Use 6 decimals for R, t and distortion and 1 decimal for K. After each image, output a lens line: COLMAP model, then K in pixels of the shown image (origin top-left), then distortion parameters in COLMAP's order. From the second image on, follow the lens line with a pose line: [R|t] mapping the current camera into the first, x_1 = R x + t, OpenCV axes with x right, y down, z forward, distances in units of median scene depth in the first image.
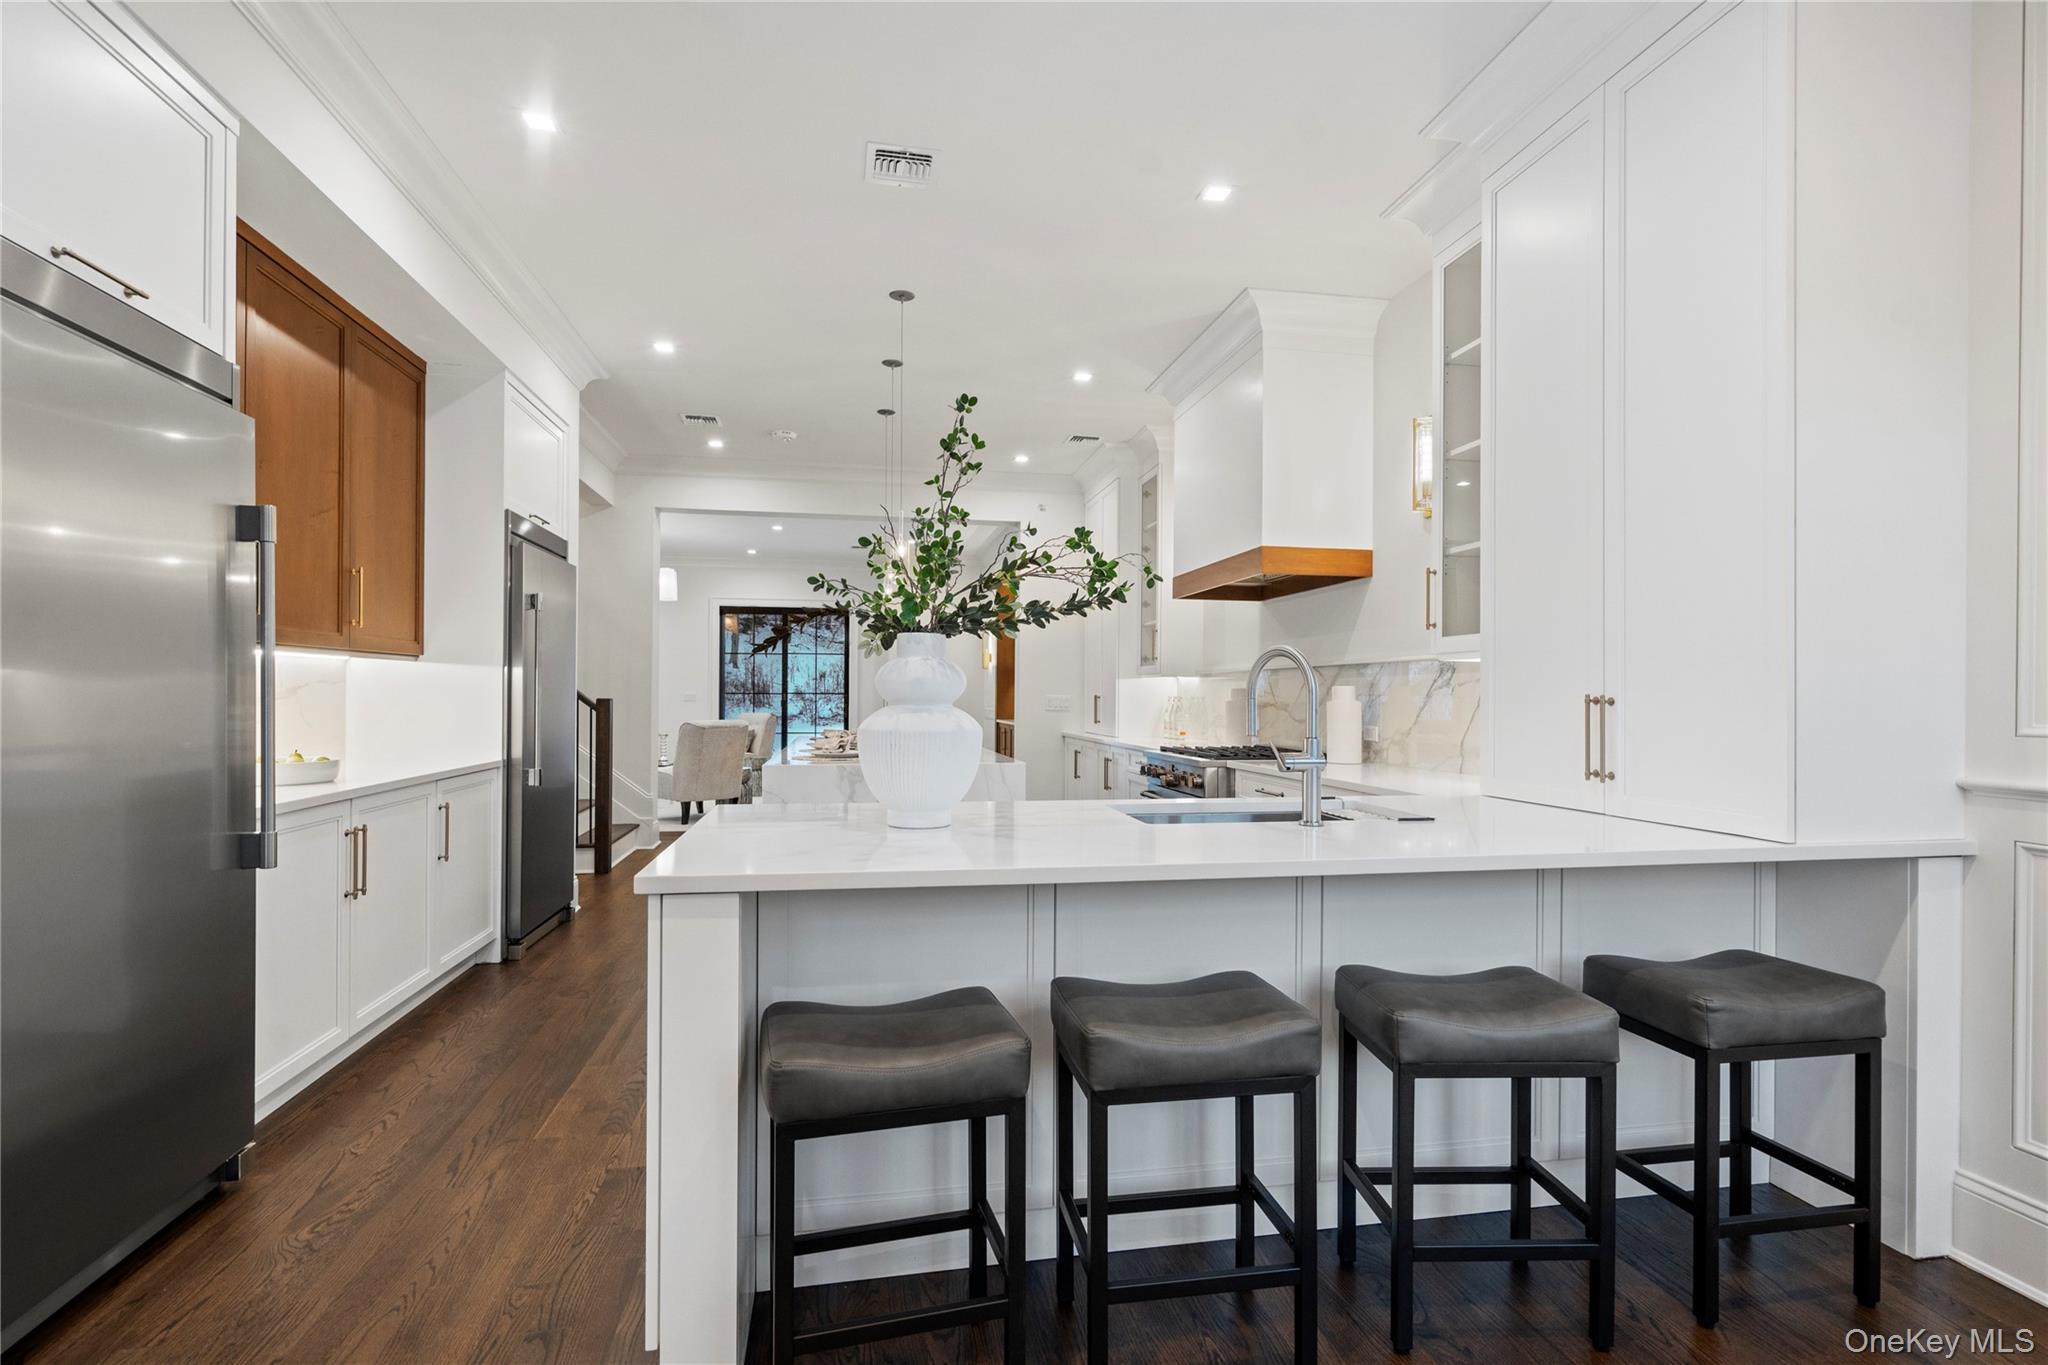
lens RADIAL K [[953.9, 0, 1024.0], [0, 953.9, 682.5], [0, 0, 1]] dist [0.002582, 0.000708]
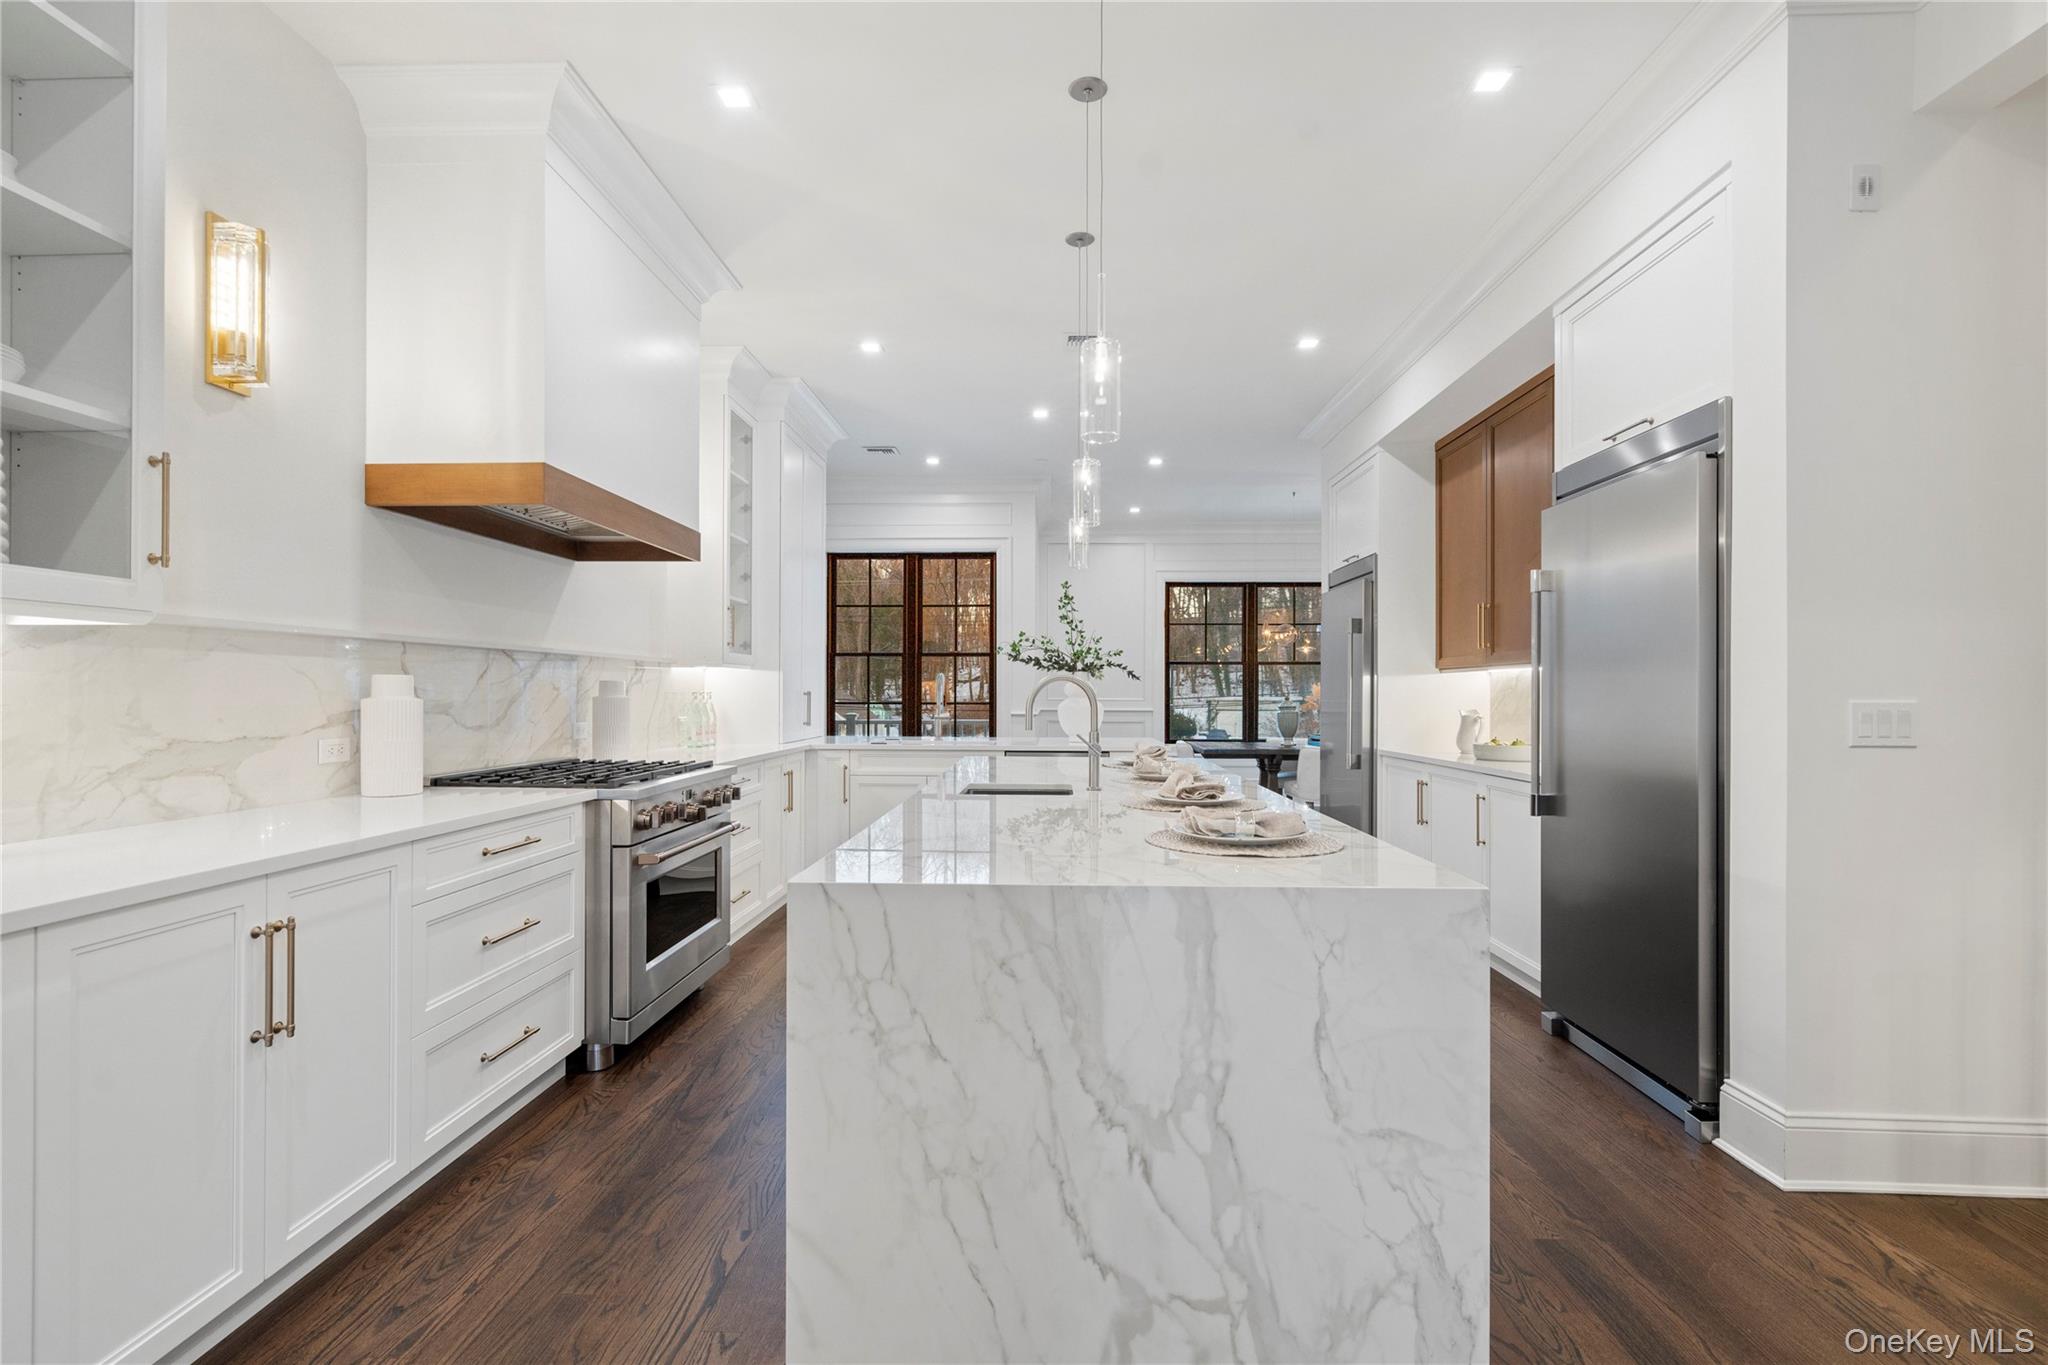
lens RADIAL K [[936.1, 0, 1013.7], [0, 936.1, 691.6], [0, 0, 1]] dist [-0.002648, 0.000131]
pose [[-0.974038, -0.010250, 0.226152, -0.220467], [-0.013529, 0.999825, -0.012954, 0.017849], [-0.225980, -0.015677, -0.974006, 1.523160]]
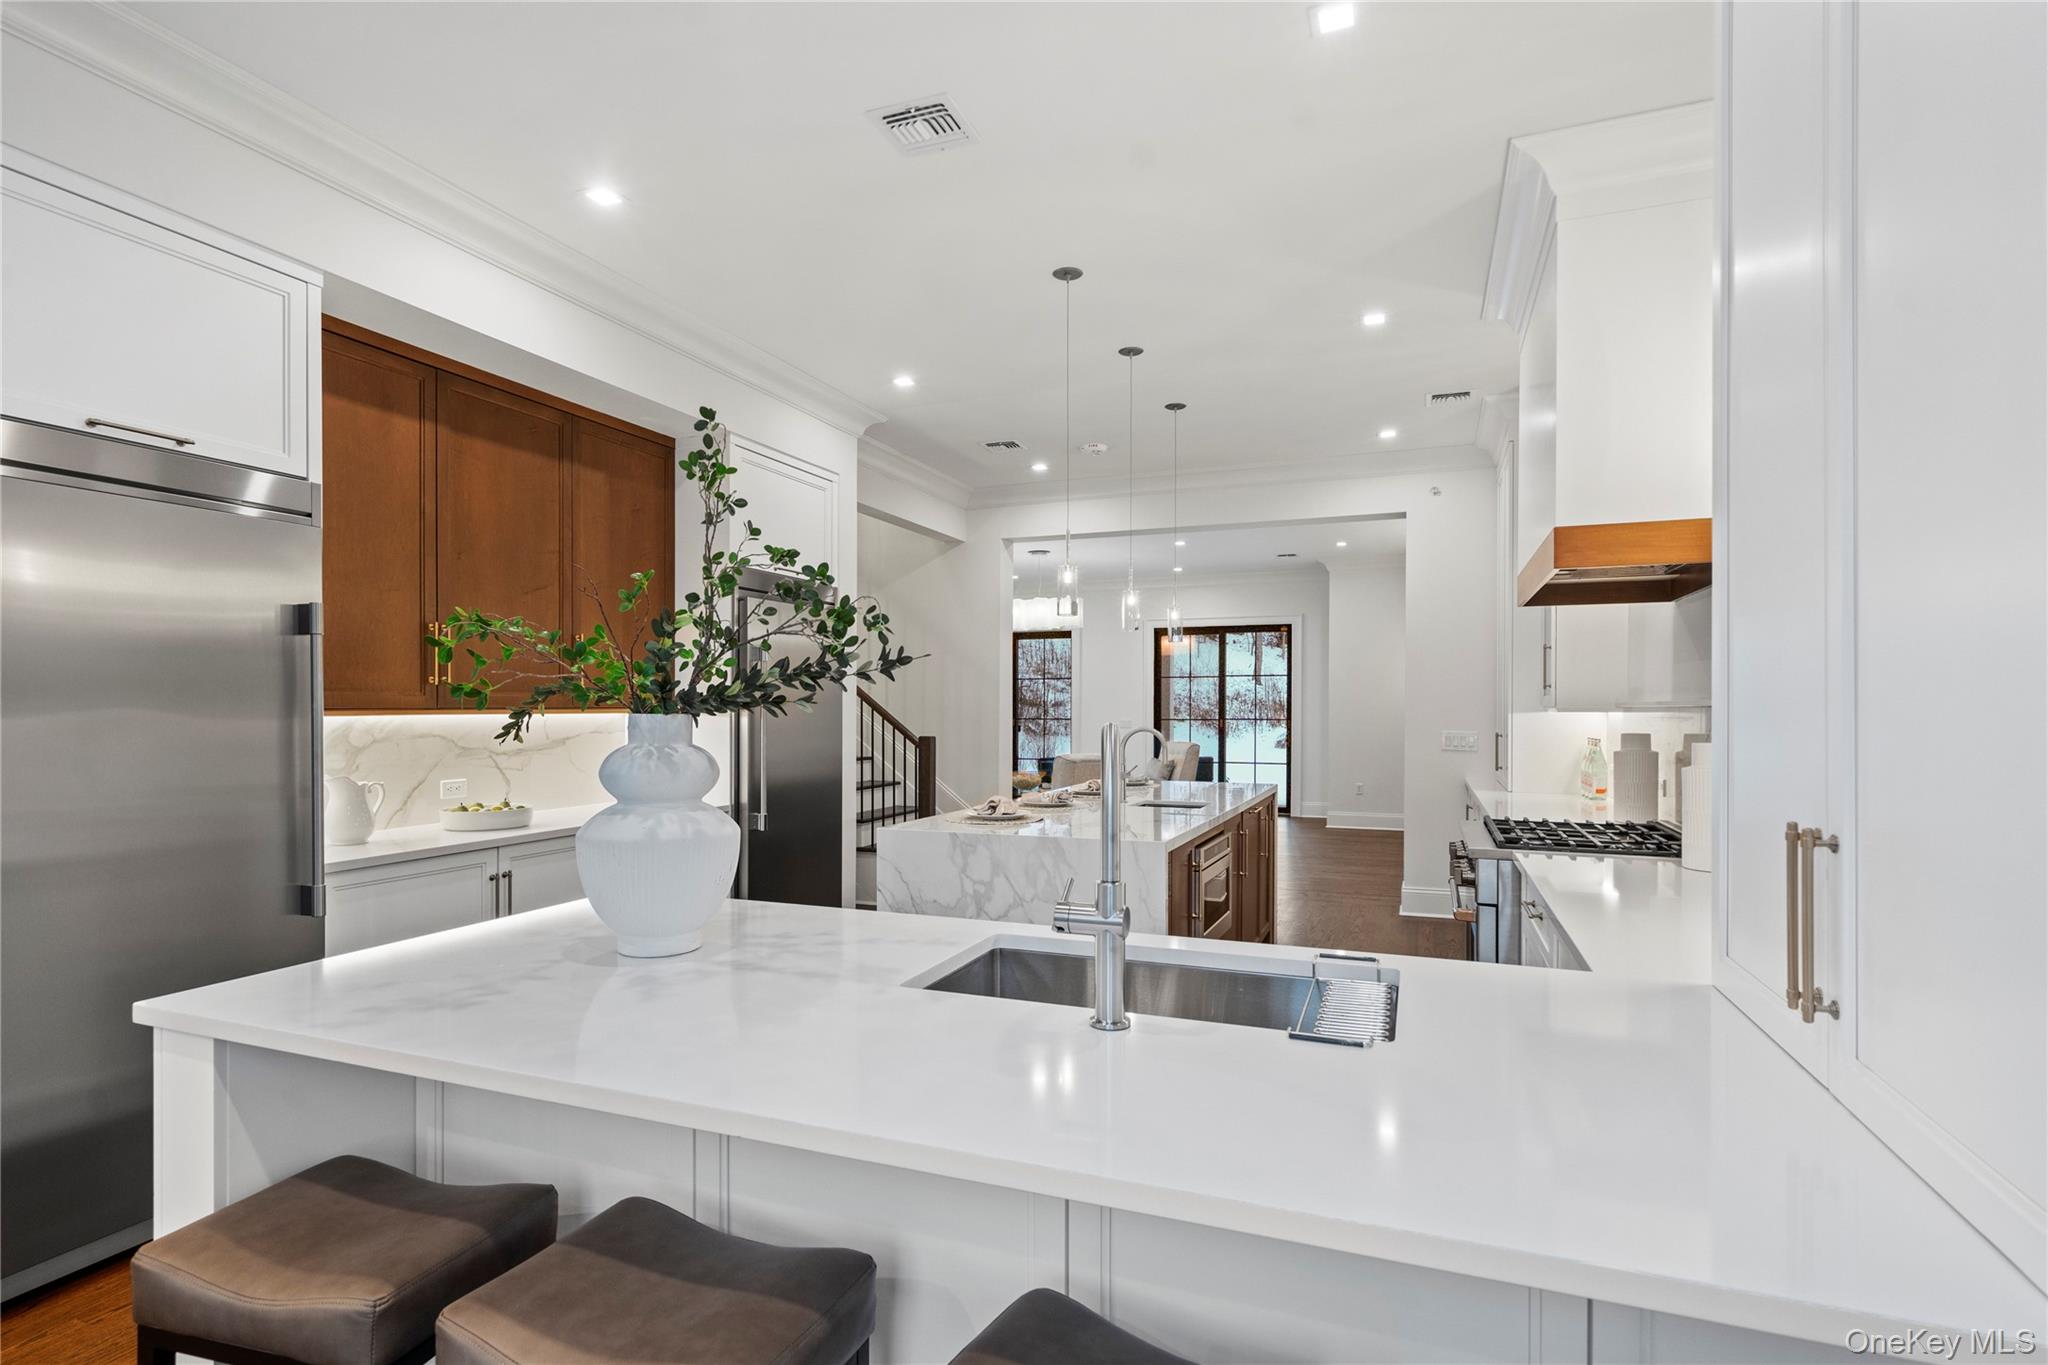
lens RADIAL K [[1003.3, 0, 1023.4], [0, 1003.3, 716.1], [0, 0, 1]] dist [-0.000354, -0.000200]
pose [[0.848474, -0.001972, -0.529234, 0.253587], [0.012457, 0.999790, 0.016246, -0.025142], [0.529091, -0.020377, 0.848321, 0.184104]]
